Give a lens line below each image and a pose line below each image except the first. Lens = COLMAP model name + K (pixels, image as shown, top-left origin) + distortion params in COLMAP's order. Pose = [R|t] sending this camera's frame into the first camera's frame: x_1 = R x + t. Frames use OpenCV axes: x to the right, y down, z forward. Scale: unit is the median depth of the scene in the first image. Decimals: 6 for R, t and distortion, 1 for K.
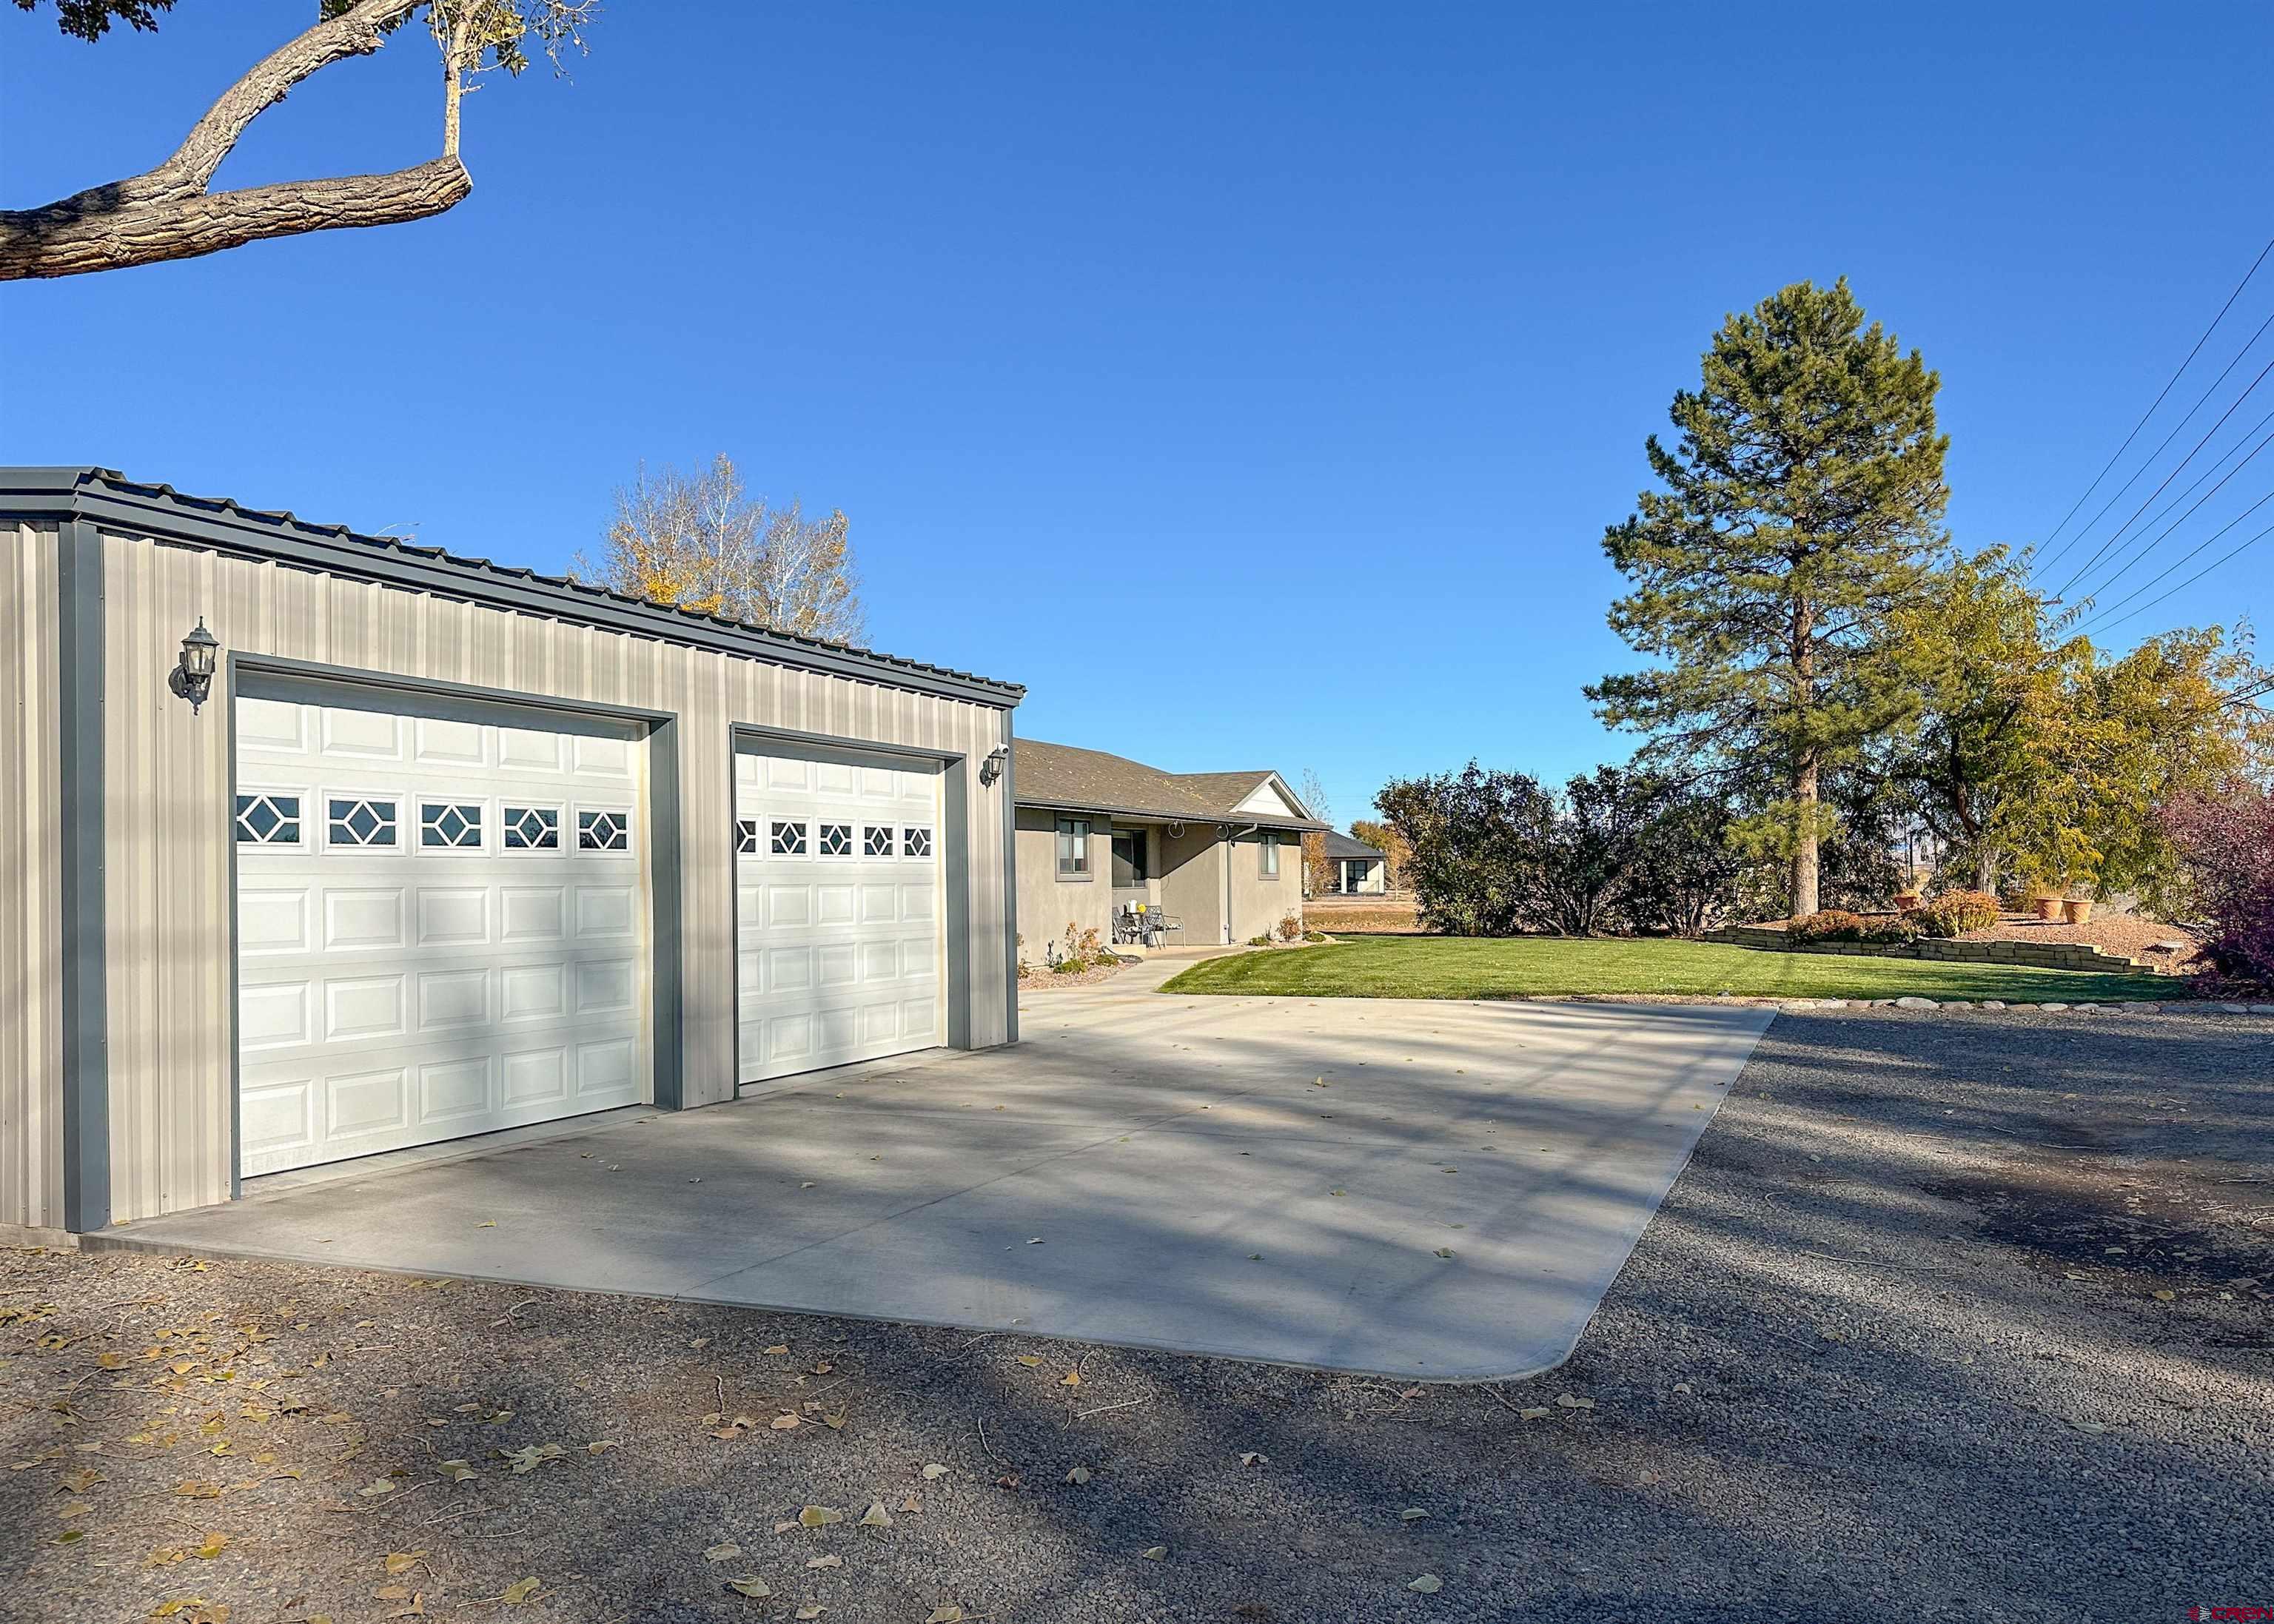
lens RADIAL K [[1700.2, 0, 1132.8], [0, 1700.2, 904.2], [0, 0, 1]] dist [-0.003192, 0.000585]
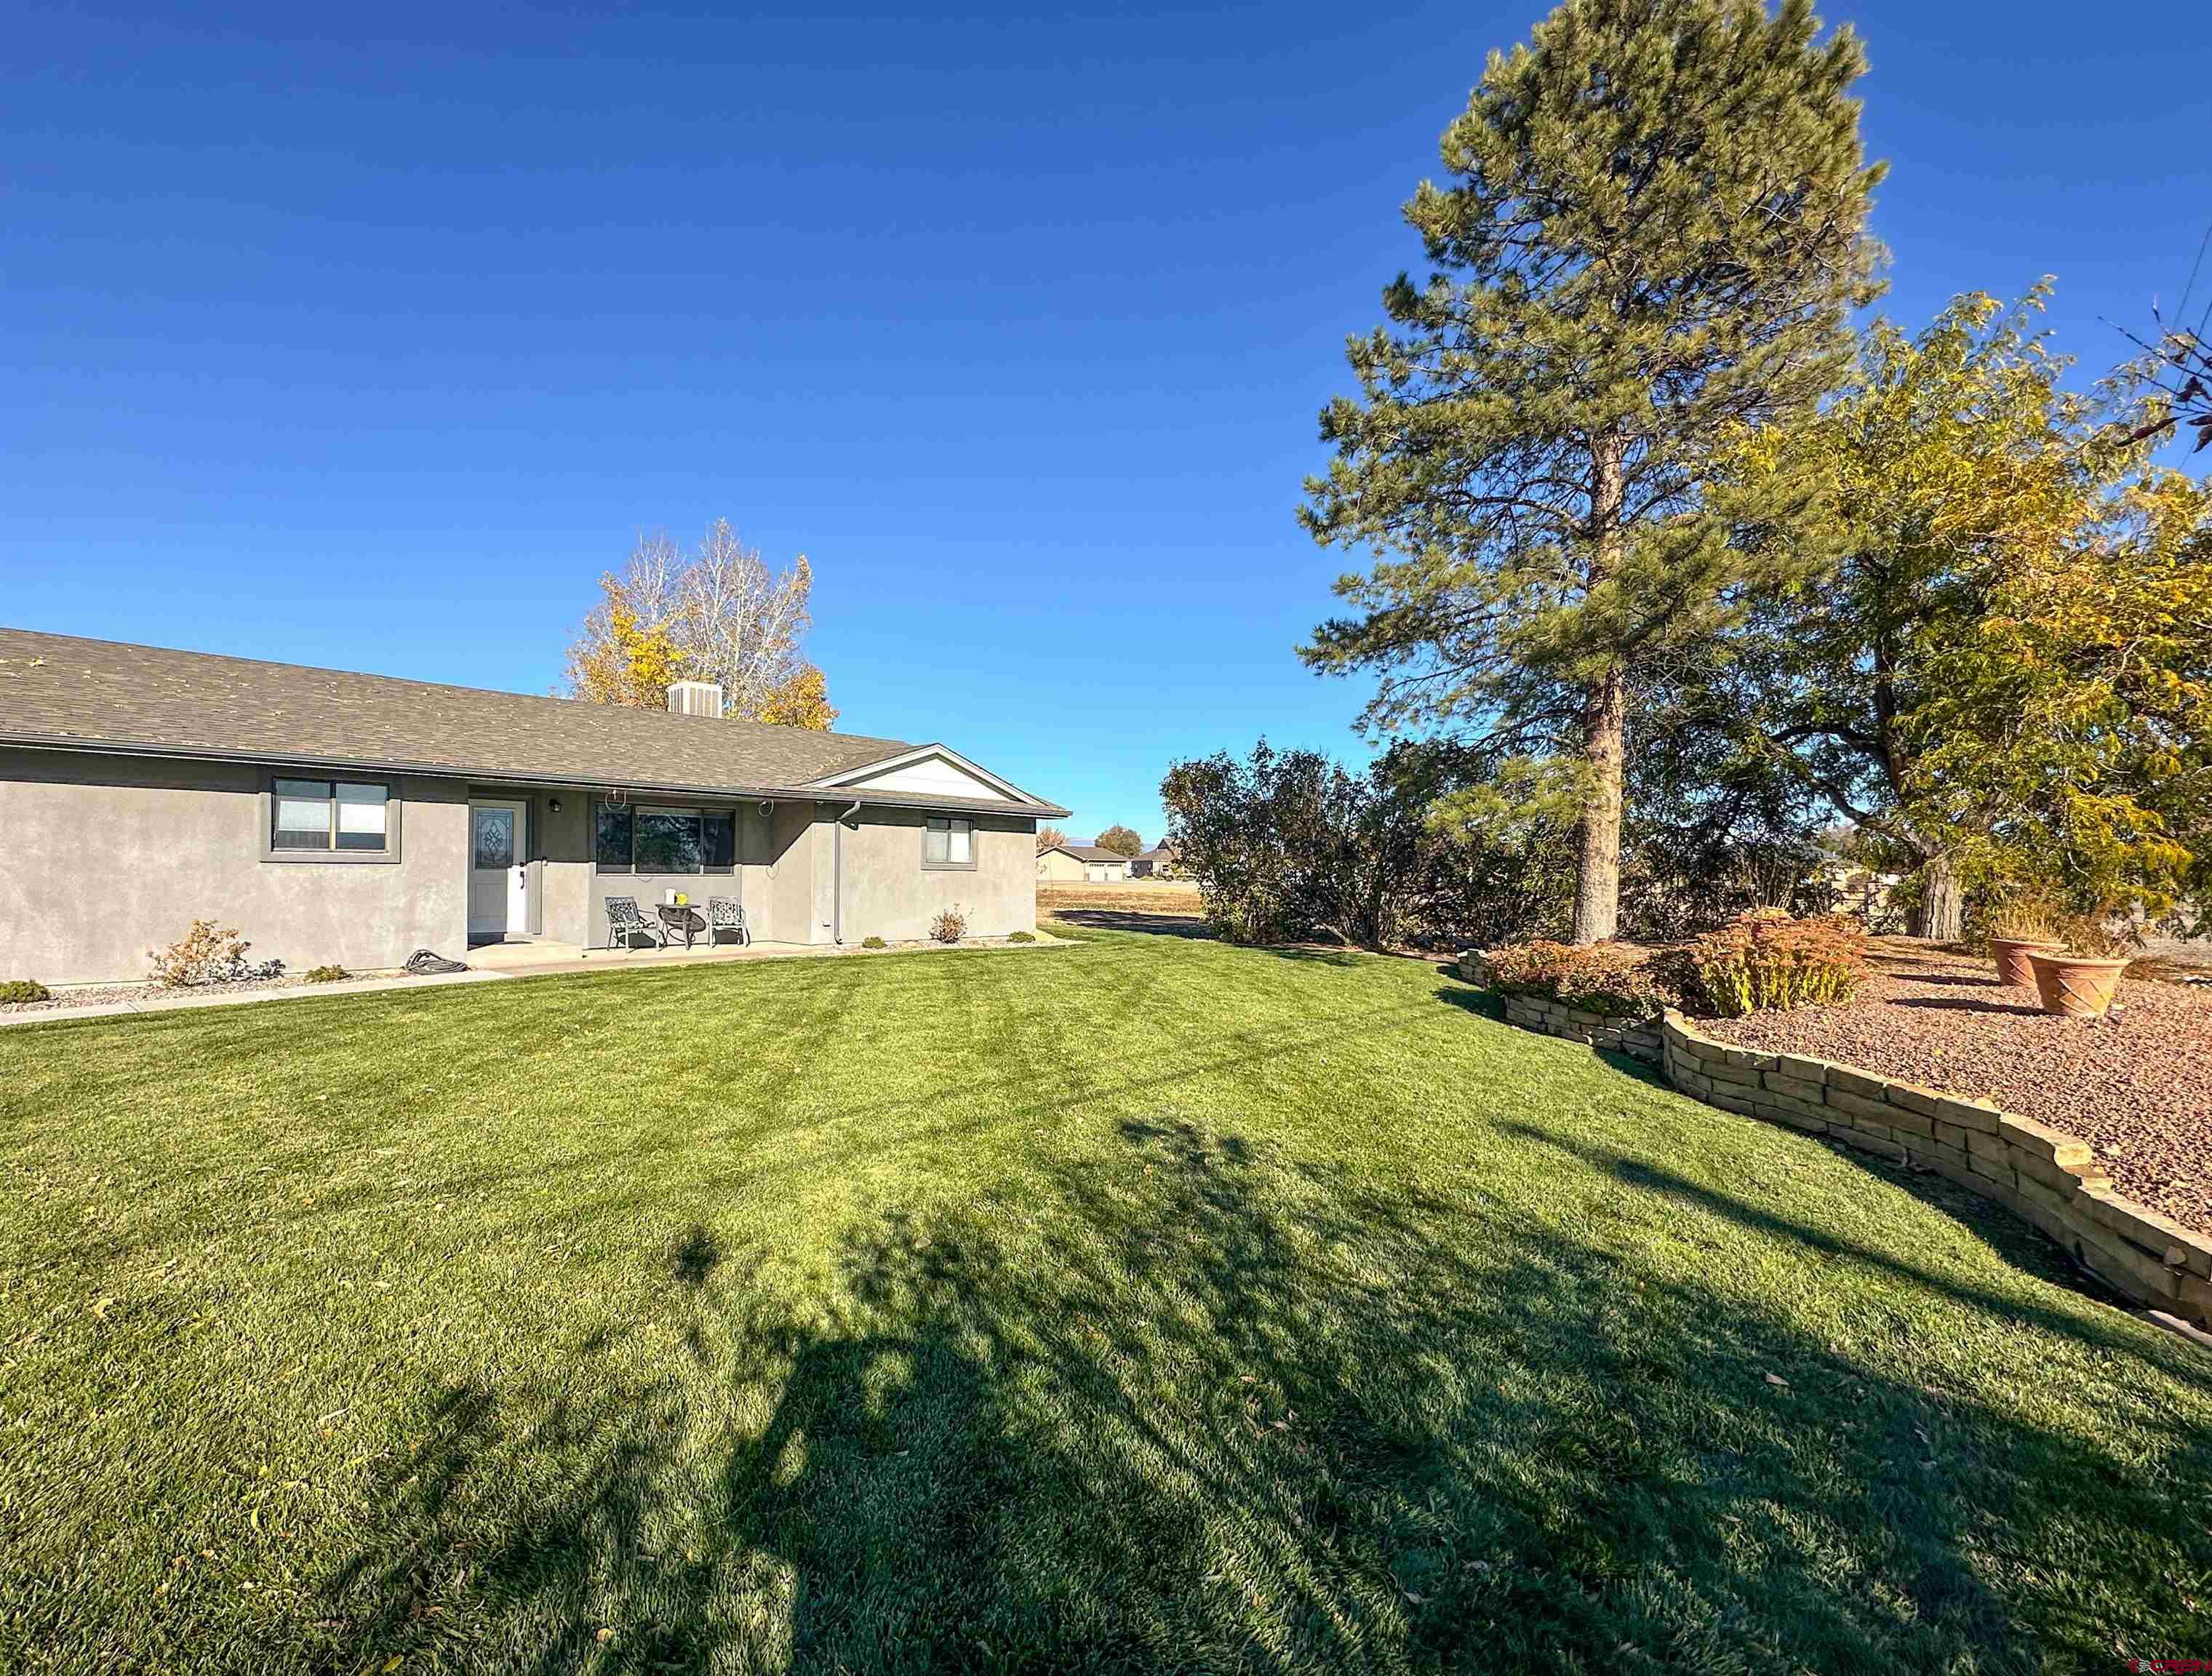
lens RADIAL K [[961.5, 0, 1106.2], [0, 961.5, 890.4], [0, 0, 1]] dist [-0.014961, 0.000060]
pose [[0.936546, 0.026287, -0.349558, 0.359121], [-0.025257, 0.999653, 0.007508, -0.010862], [0.349634, 0.001798, 0.936885, 0.609670]]
